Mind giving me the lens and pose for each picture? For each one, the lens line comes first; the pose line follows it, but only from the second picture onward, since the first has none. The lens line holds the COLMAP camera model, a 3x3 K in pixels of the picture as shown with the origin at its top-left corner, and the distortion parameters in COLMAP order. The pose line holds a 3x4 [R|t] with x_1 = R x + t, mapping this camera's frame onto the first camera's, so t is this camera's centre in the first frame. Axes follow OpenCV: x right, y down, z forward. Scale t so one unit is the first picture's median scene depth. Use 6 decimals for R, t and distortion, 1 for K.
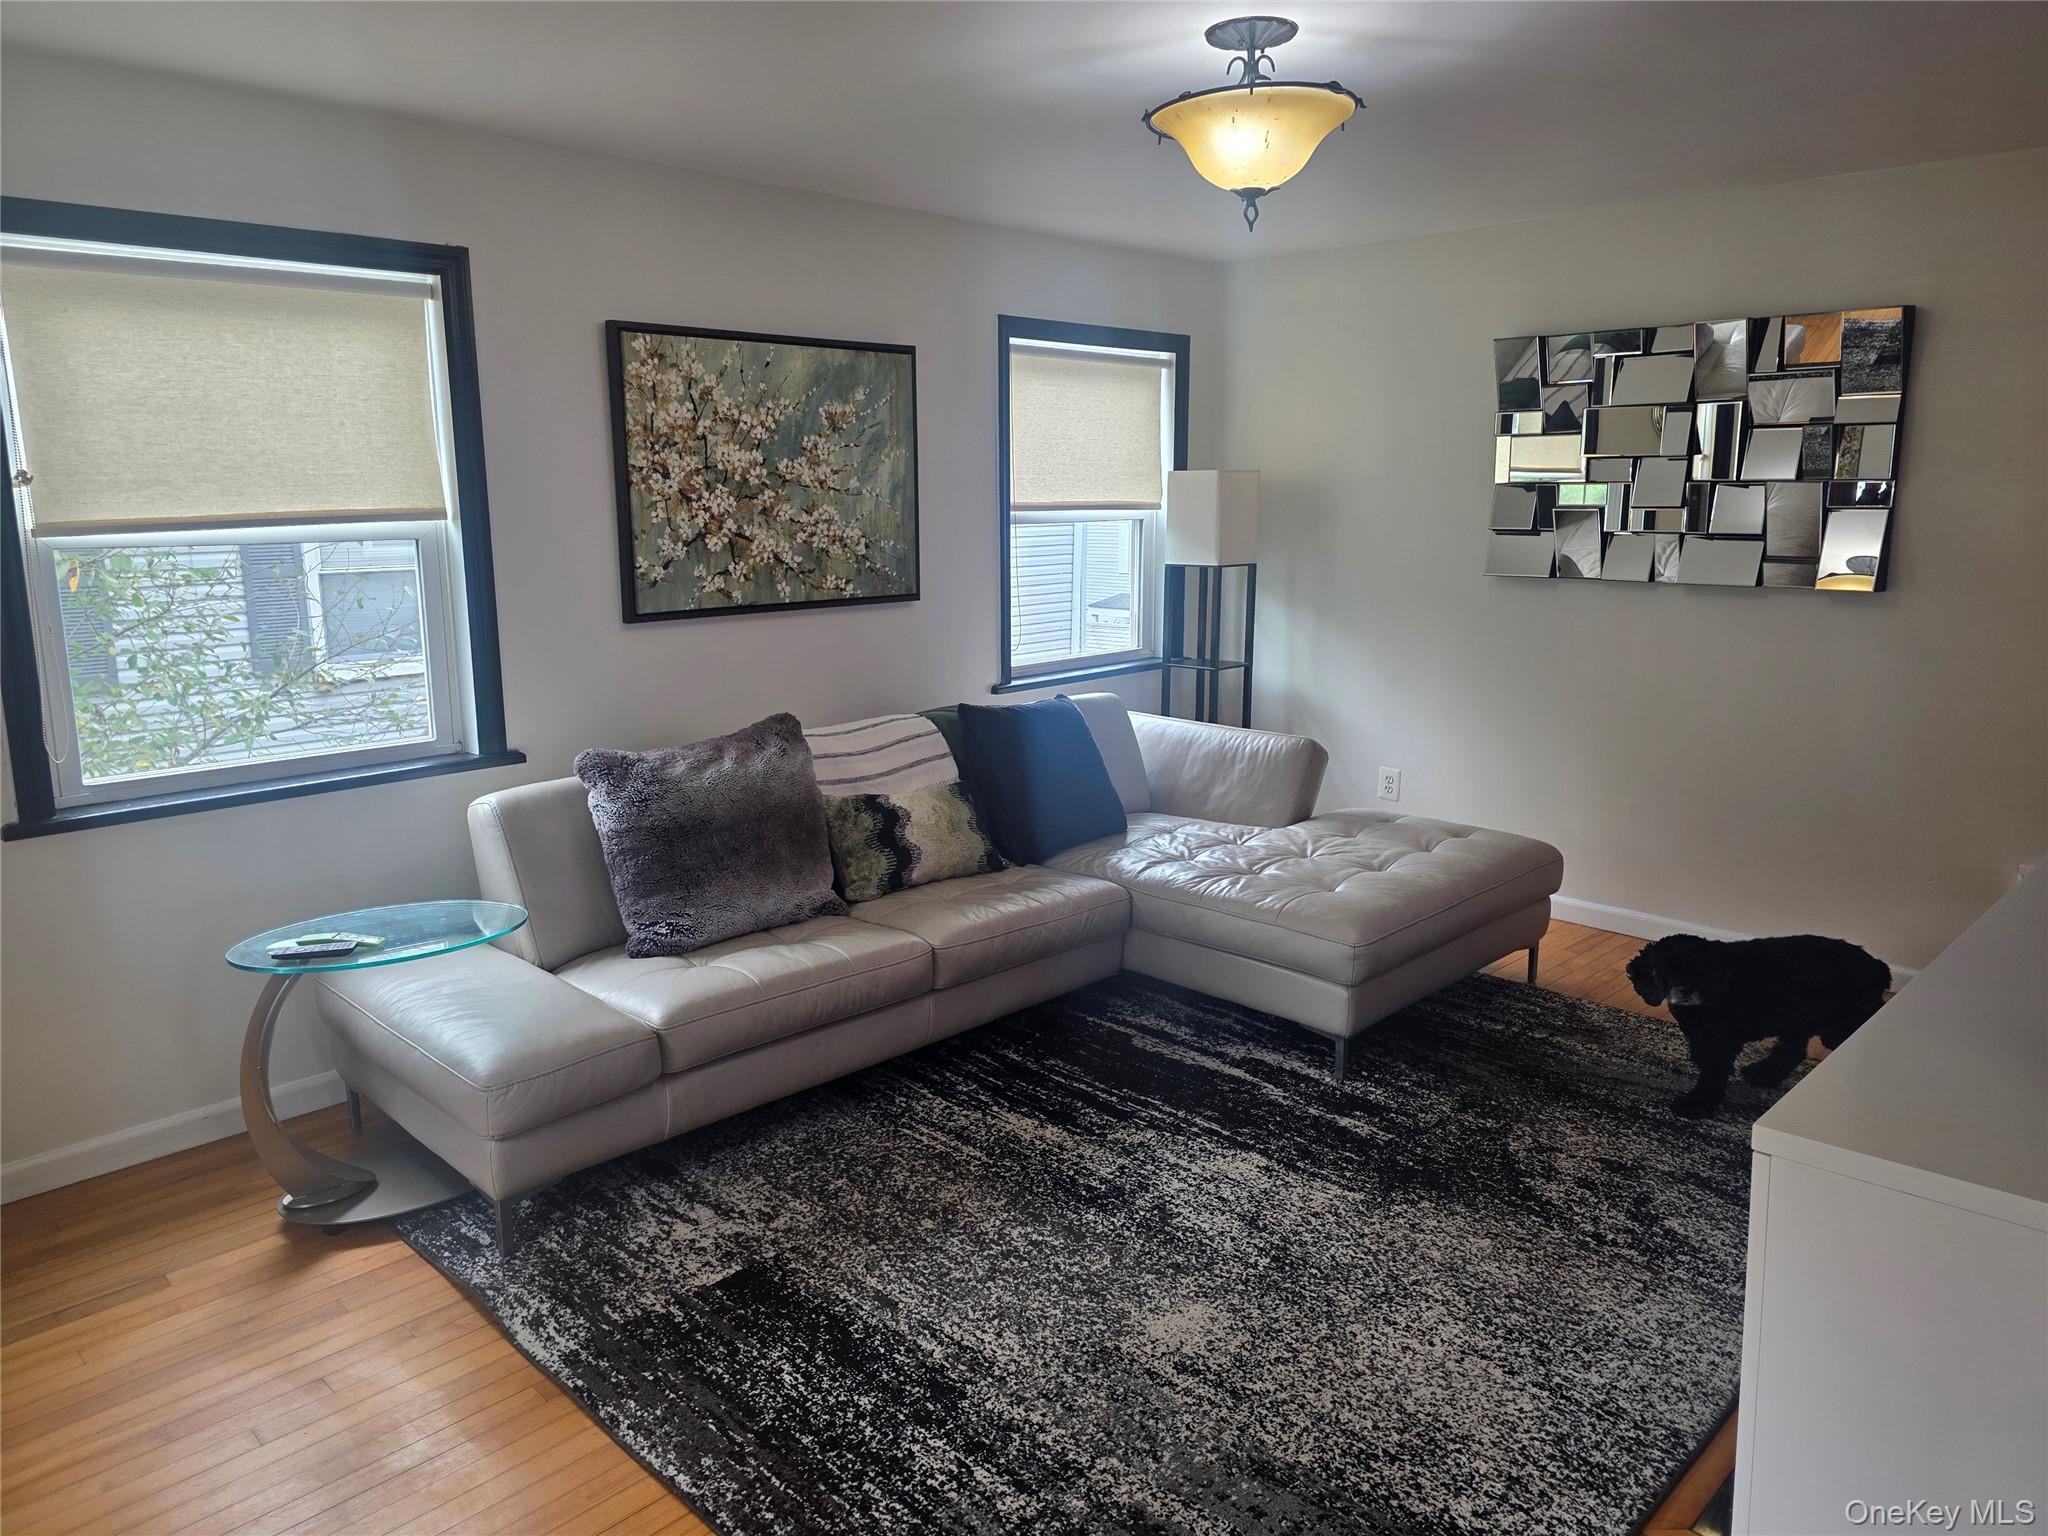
lens RADIAL K [[1383.5, 0, 1006.7], [0, 1383.5, 758.3], [0, 0, 1]] dist [0.044929, -0.029046]
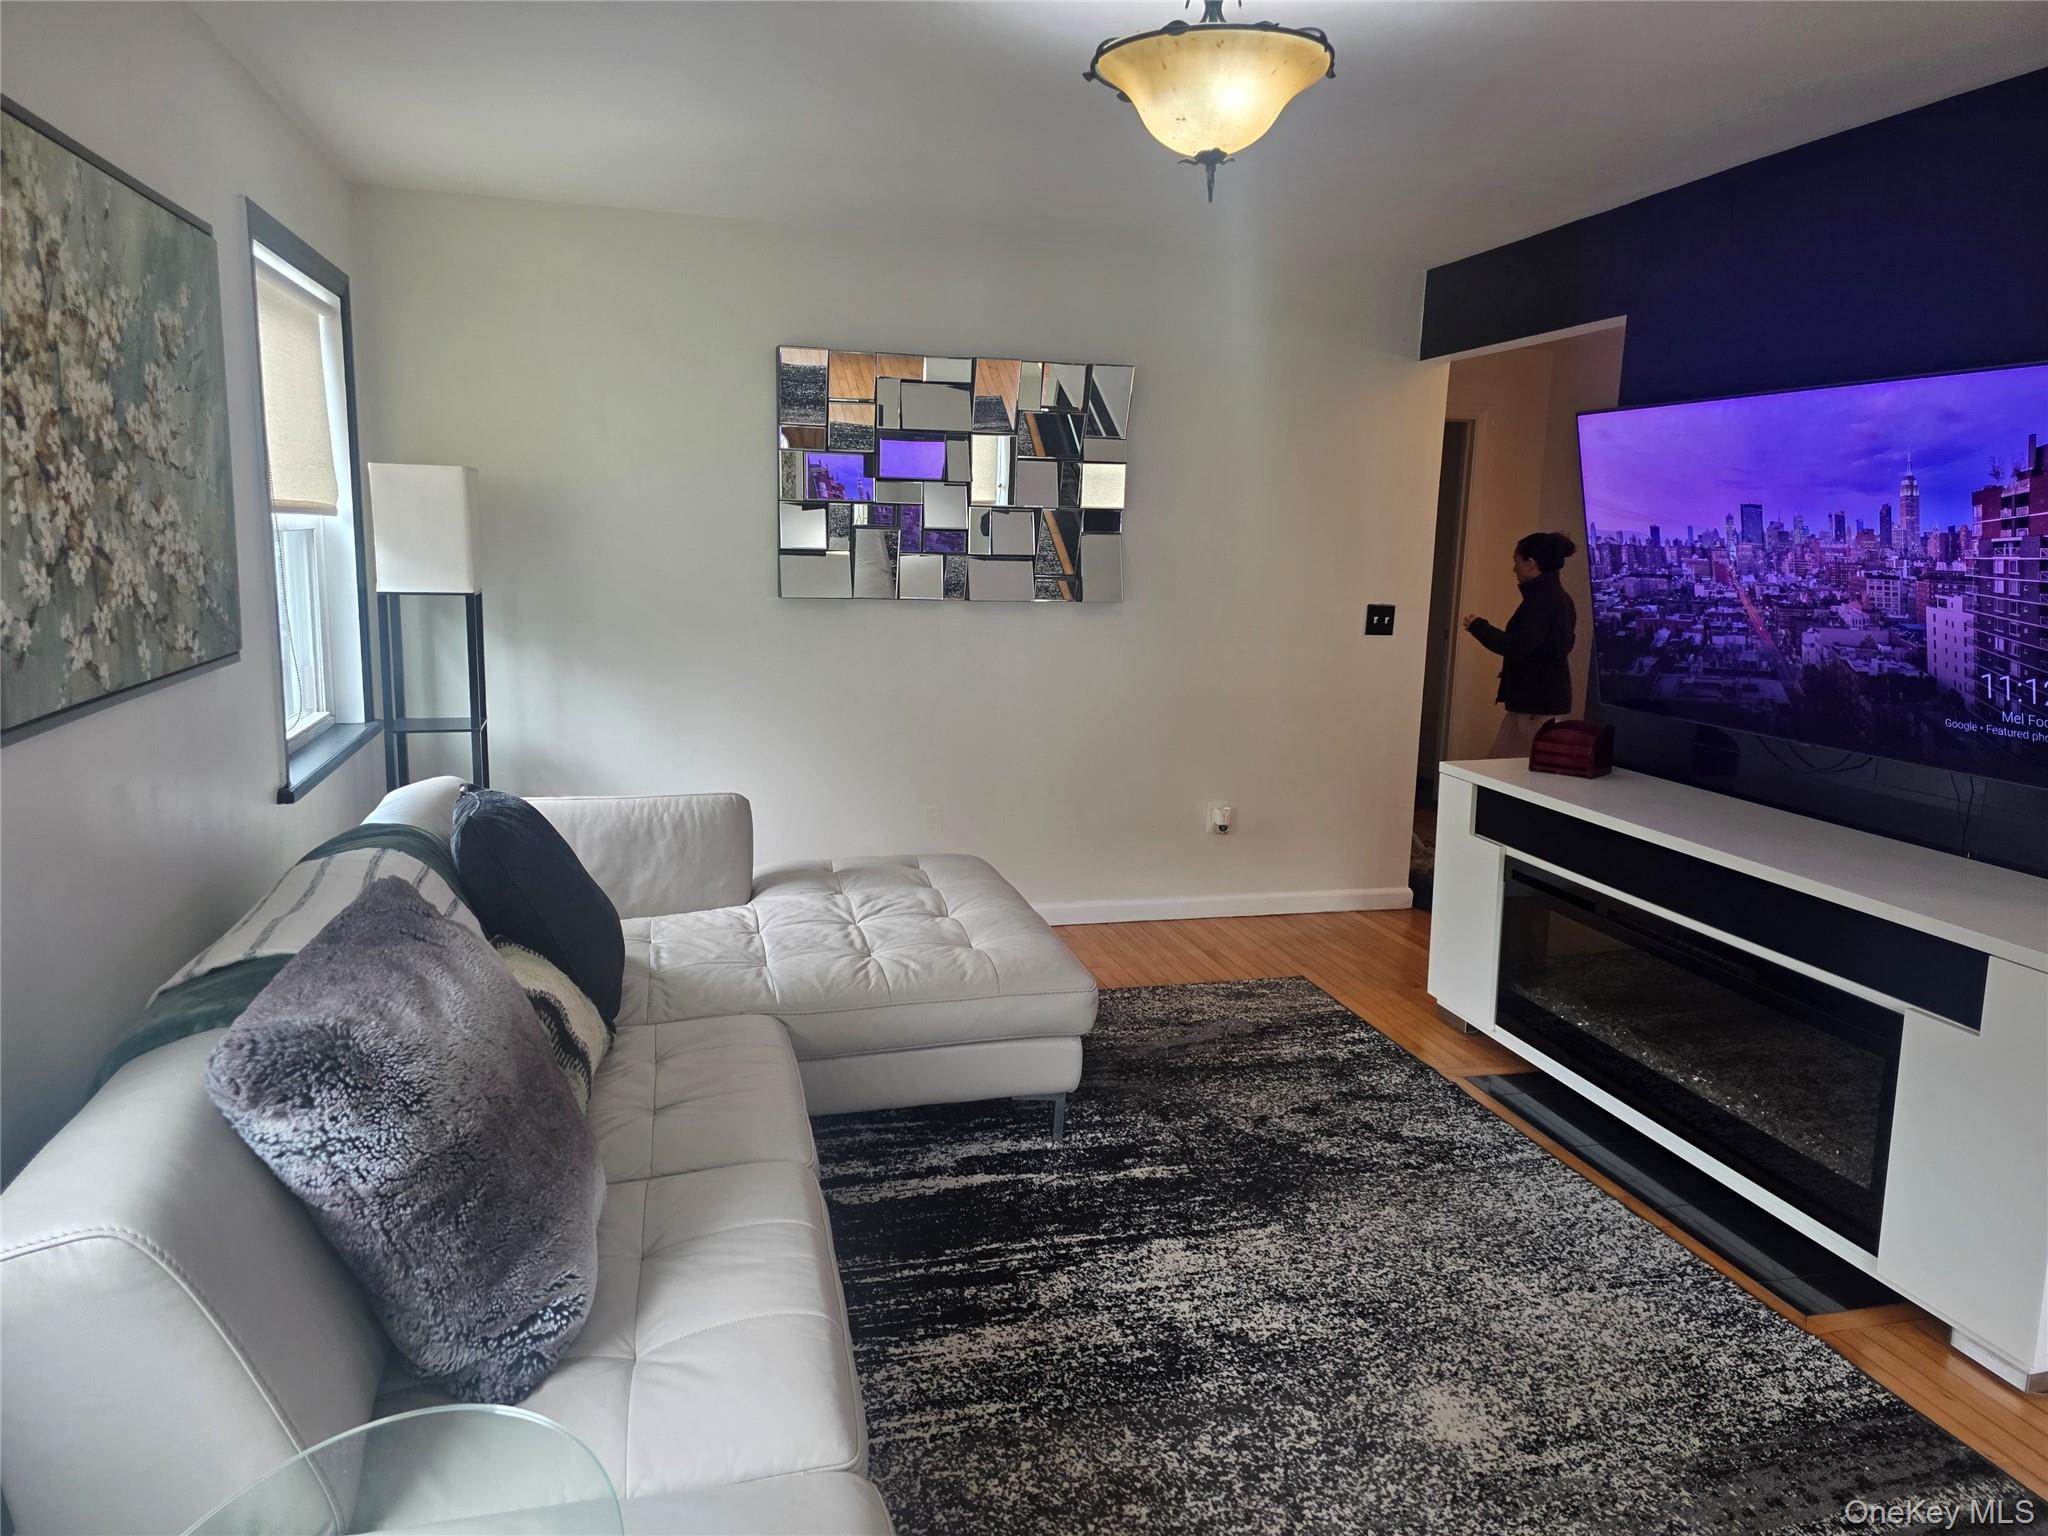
lens RADIAL K [[1383.5, 0, 1014.8], [0, 1383.5, 773.9], [0, 0, 1]] dist [0.044929, -0.029046]
pose [[0.503266, -0.139297, 0.852830, -0.556310], [0.143705, 0.986671, 0.076355, -0.087865], [-0.852099, 0.084129, 0.516576, 0.558648]]
